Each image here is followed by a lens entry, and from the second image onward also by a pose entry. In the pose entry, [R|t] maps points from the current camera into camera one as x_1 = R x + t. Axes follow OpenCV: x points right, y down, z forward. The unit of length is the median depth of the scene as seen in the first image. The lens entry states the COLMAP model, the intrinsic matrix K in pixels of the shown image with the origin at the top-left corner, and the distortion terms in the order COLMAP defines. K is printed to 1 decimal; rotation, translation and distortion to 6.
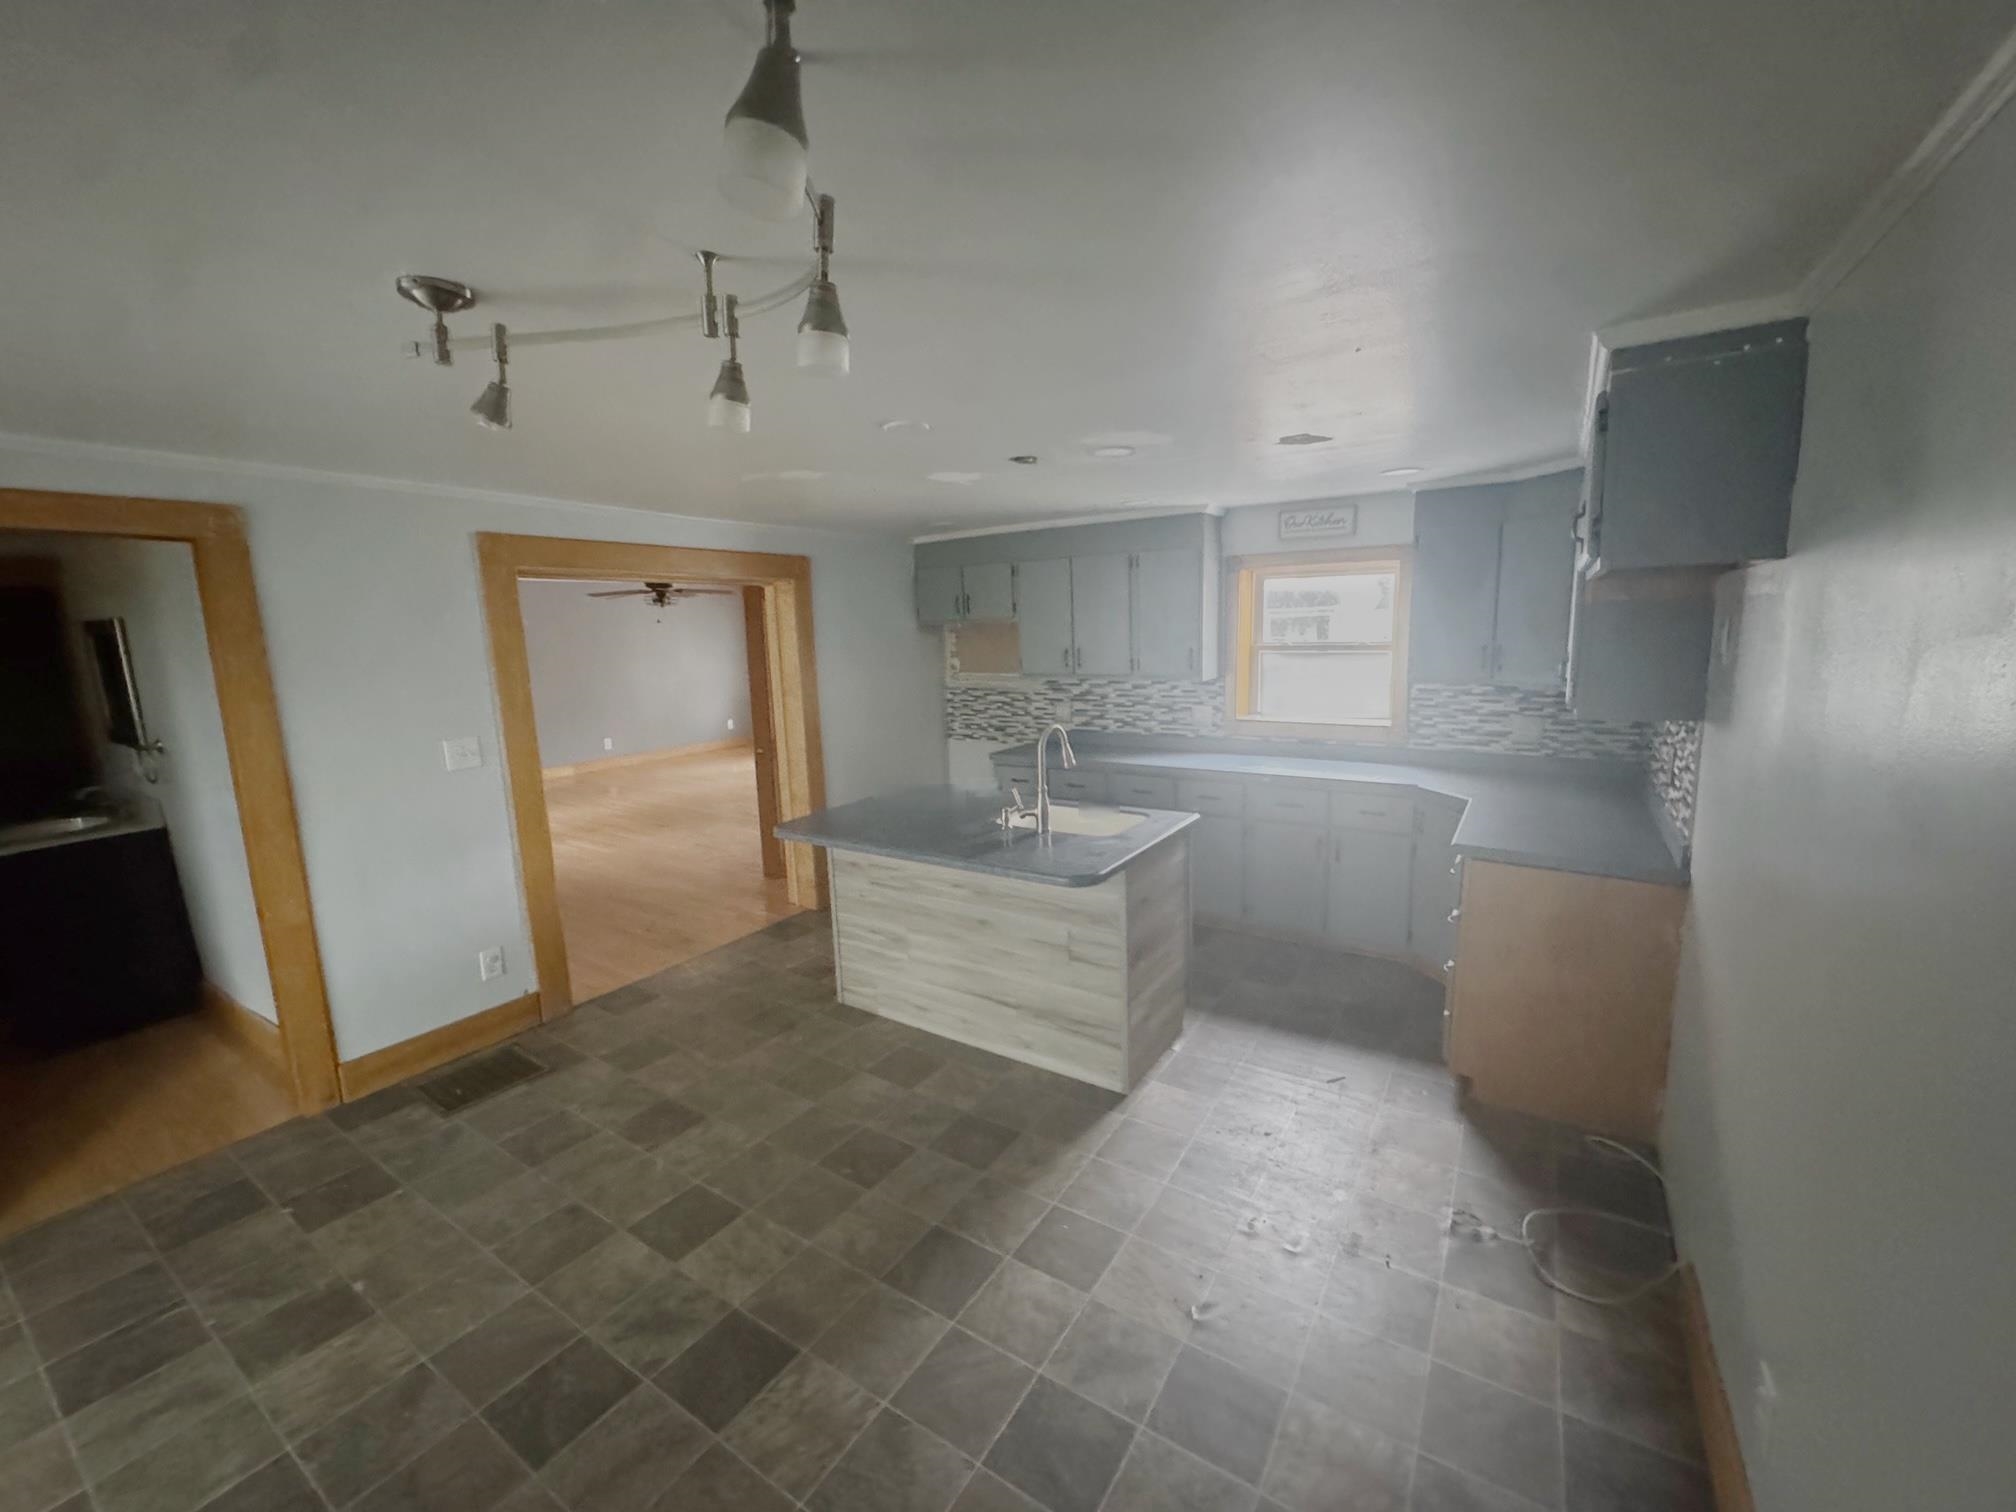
lens RADIAL K [[803.8, 0, 1009.4], [0, 803.8, 754.4], [0, 0, 1]] dist [-0.002034, -0.000038]
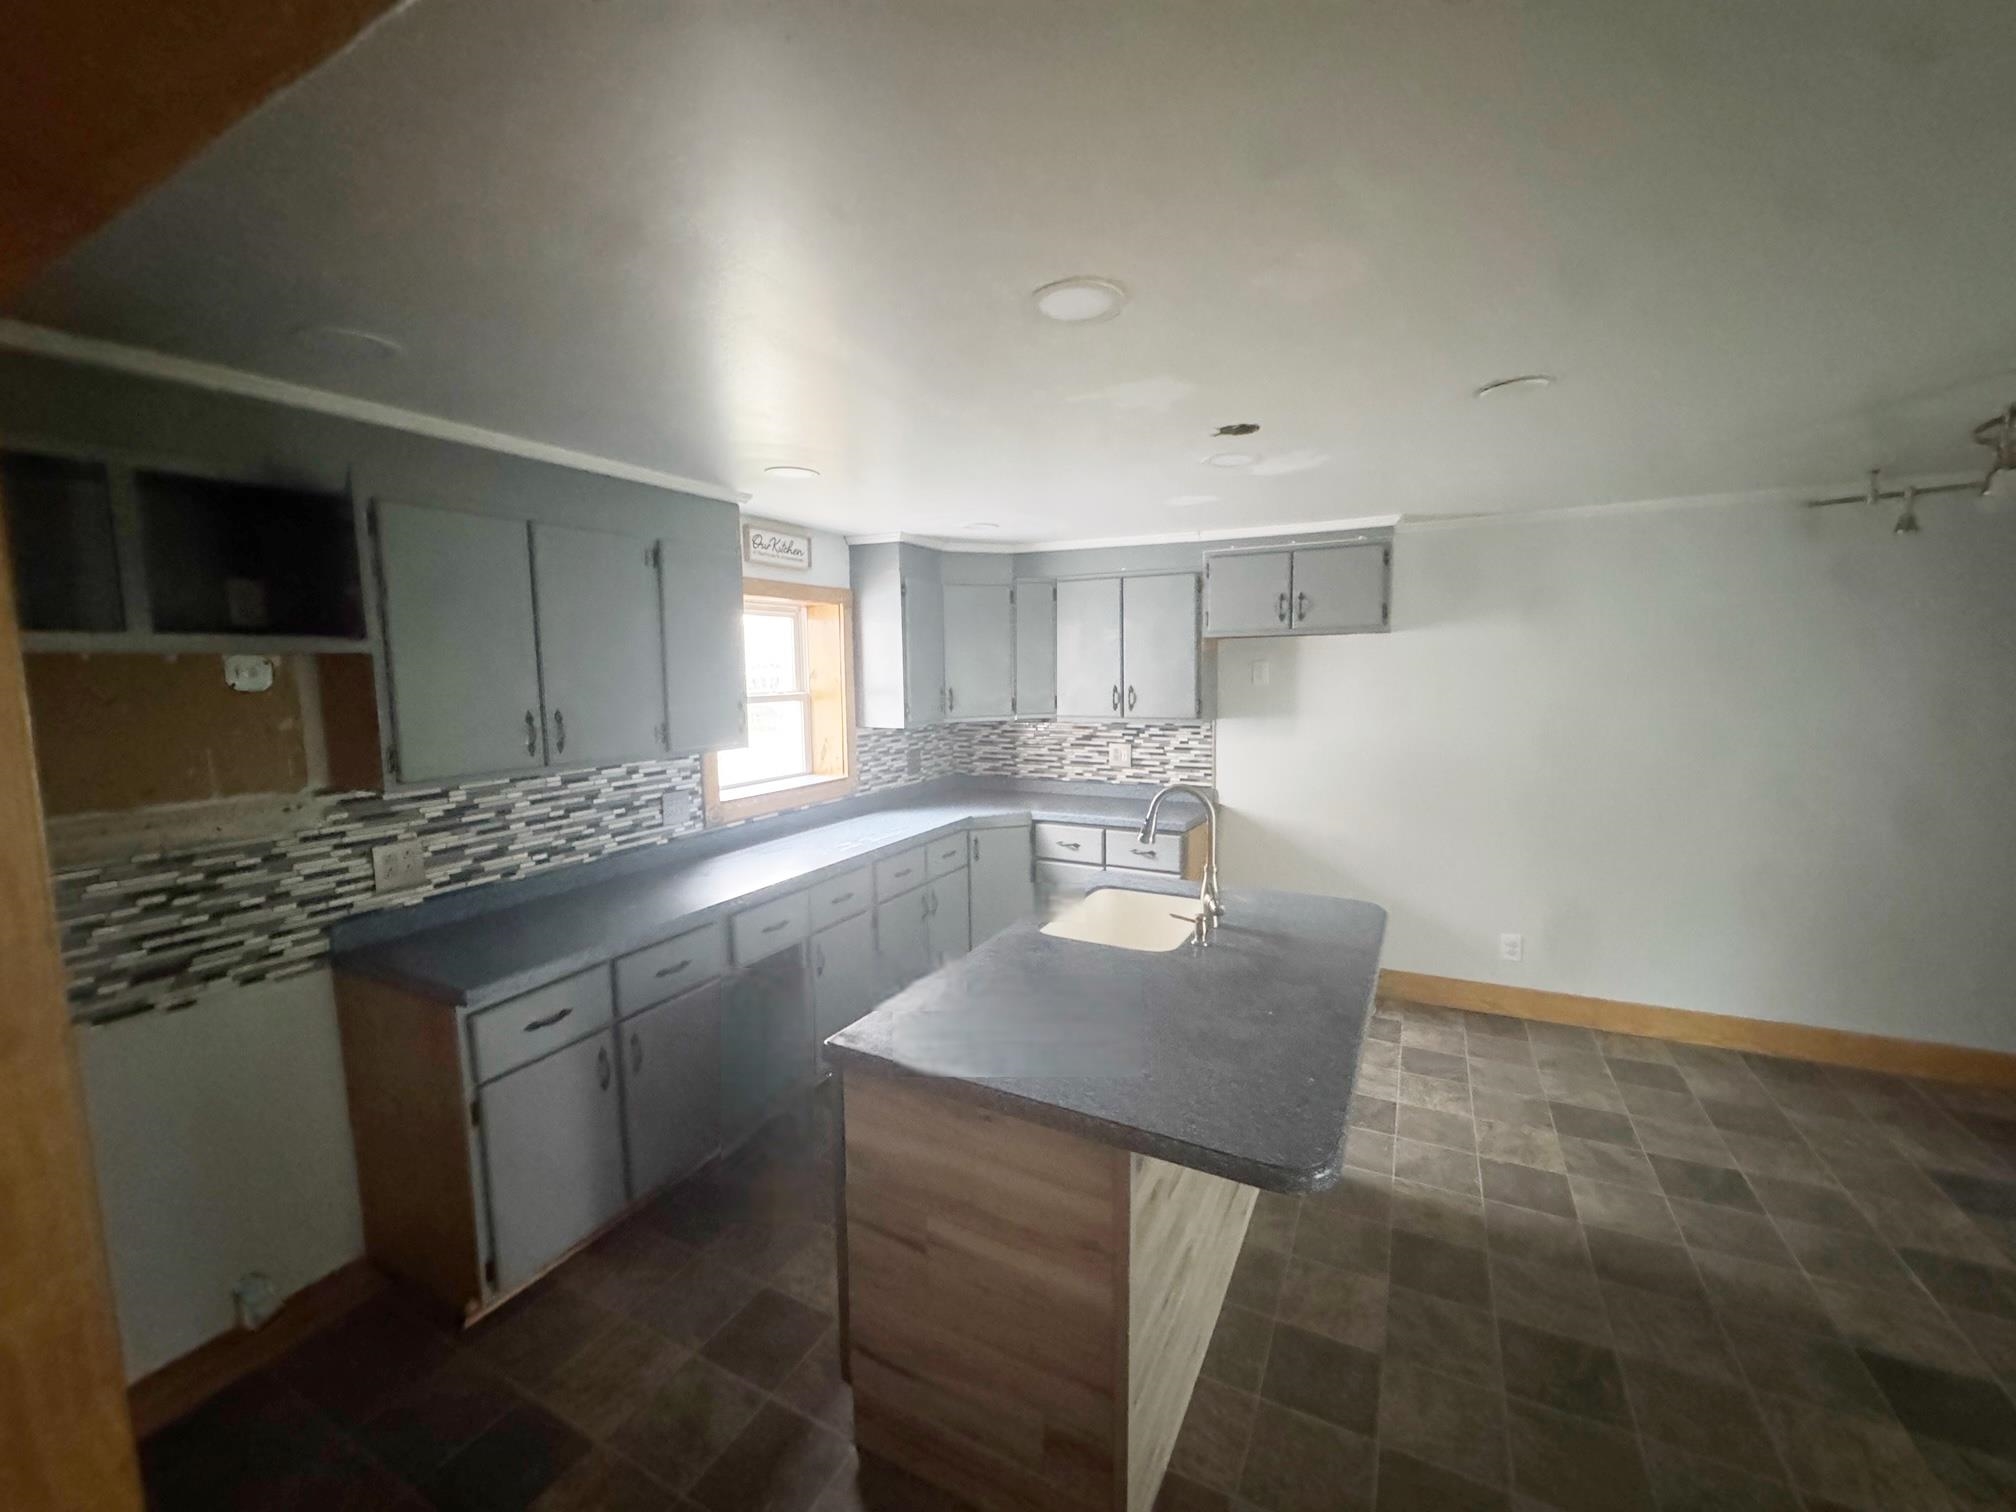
lens RADIAL K [[803.8, 0, 1006.1], [0, 803.8, 758.6], [0, 0, 1]] dist [-0.002034, -0.000038]
pose [[-0.098294, -0.085914, 0.991442, -0.411652], [0.172862, 0.979647, 0.102030, -0.102554], [-0.980029, 0.181411, -0.081443, 0.750262]]
